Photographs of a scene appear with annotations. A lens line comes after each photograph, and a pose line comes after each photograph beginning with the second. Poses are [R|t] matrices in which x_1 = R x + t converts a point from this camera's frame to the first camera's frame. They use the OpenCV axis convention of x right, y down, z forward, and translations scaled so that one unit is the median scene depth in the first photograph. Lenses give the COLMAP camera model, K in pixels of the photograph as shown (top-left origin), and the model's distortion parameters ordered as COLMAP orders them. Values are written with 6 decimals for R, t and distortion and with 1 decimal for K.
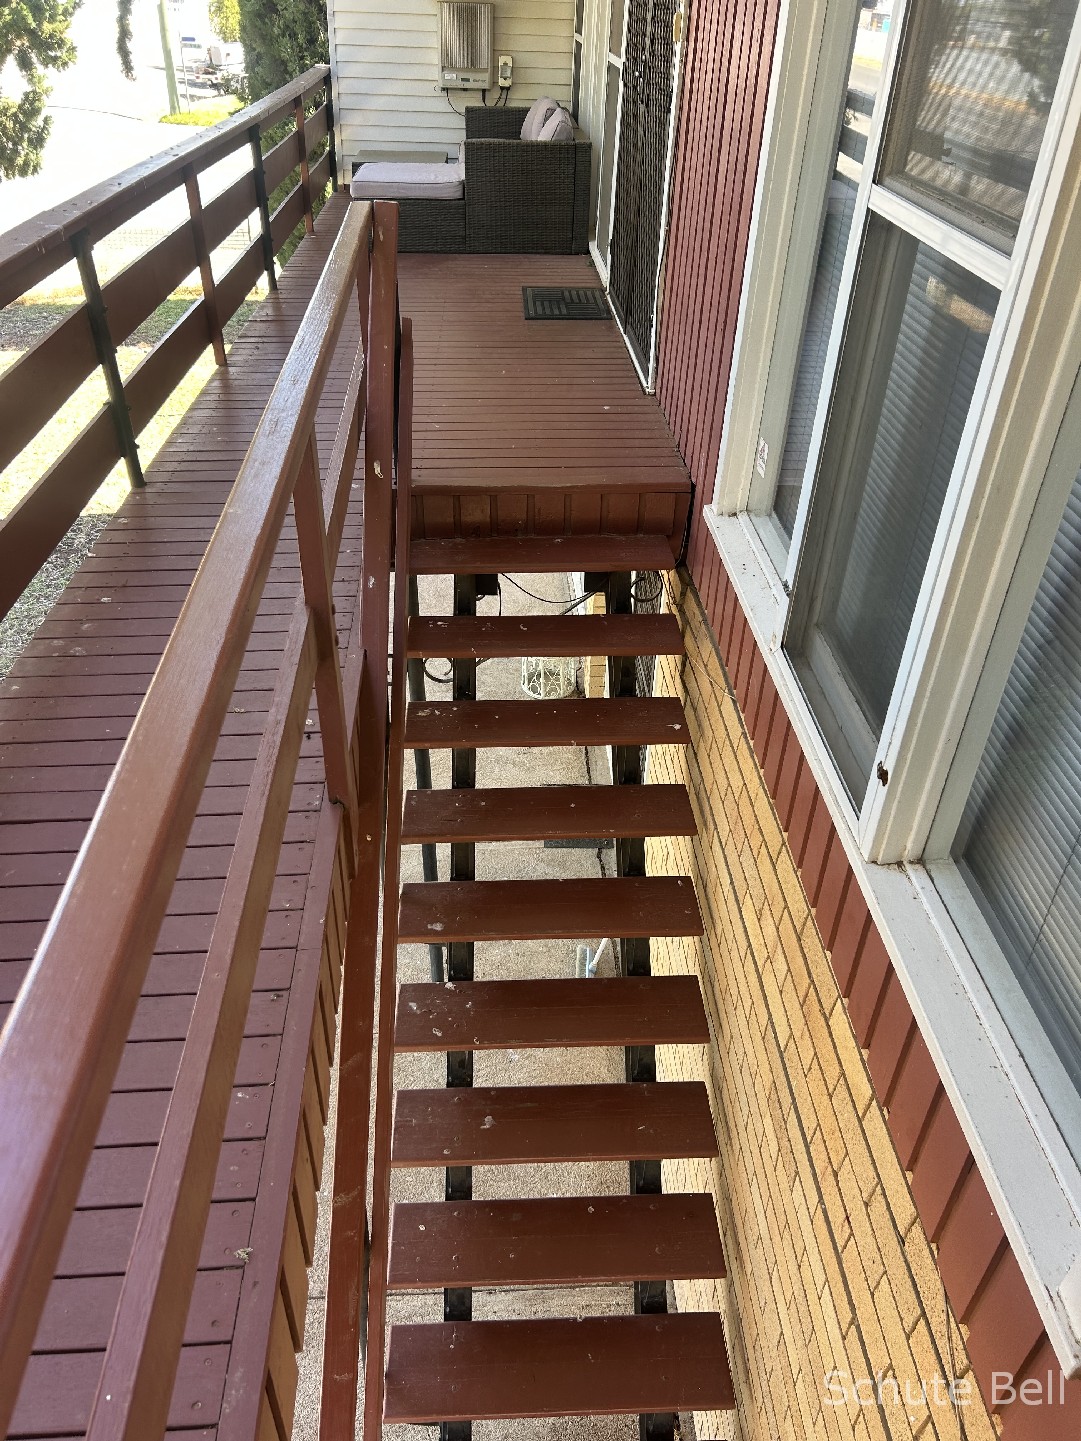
lens RADIAL K [[1089.6, 0, 540.5], [0, 1089.6, 720.5], [0, 0, 1]] dist [0.048579, -0.054619]
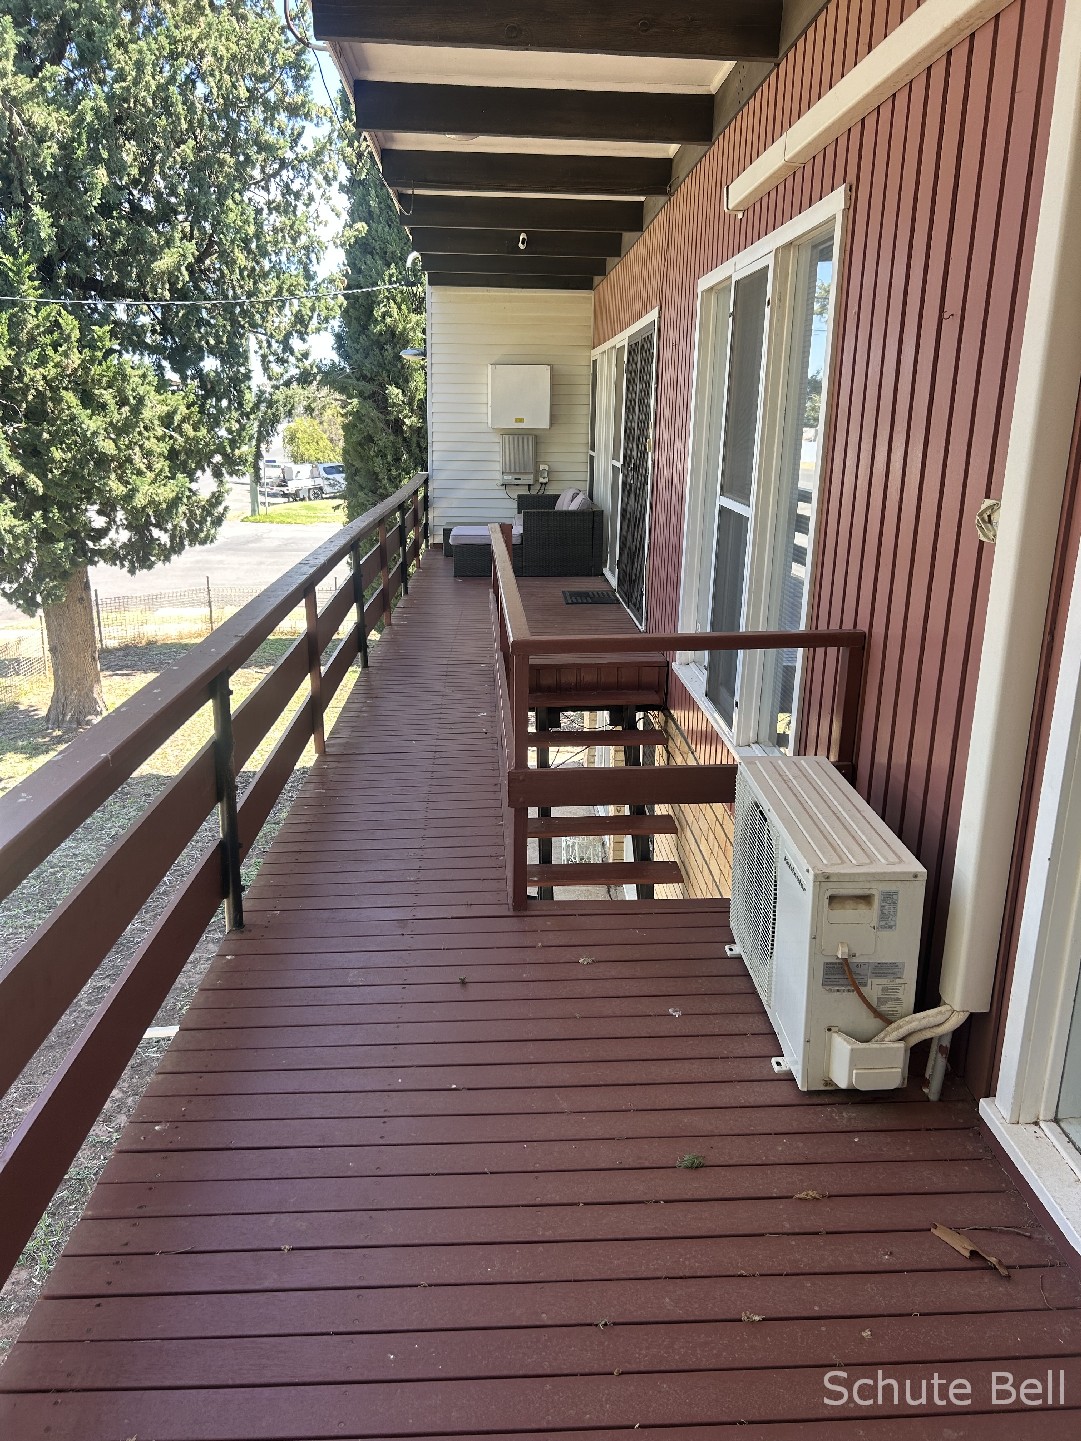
lens RADIAL K [[1089.6, 0, 540.5], [0, 1089.6, 720.5], [0, 0, 1]] dist [0.048579, -0.054619]
pose [[0.999860, -0.013798, -0.009505, -0.026801], [0.010121, 0.949489, -0.313636, 0.209926], [0.013352, 0.313496, 0.949496, -0.330170]]
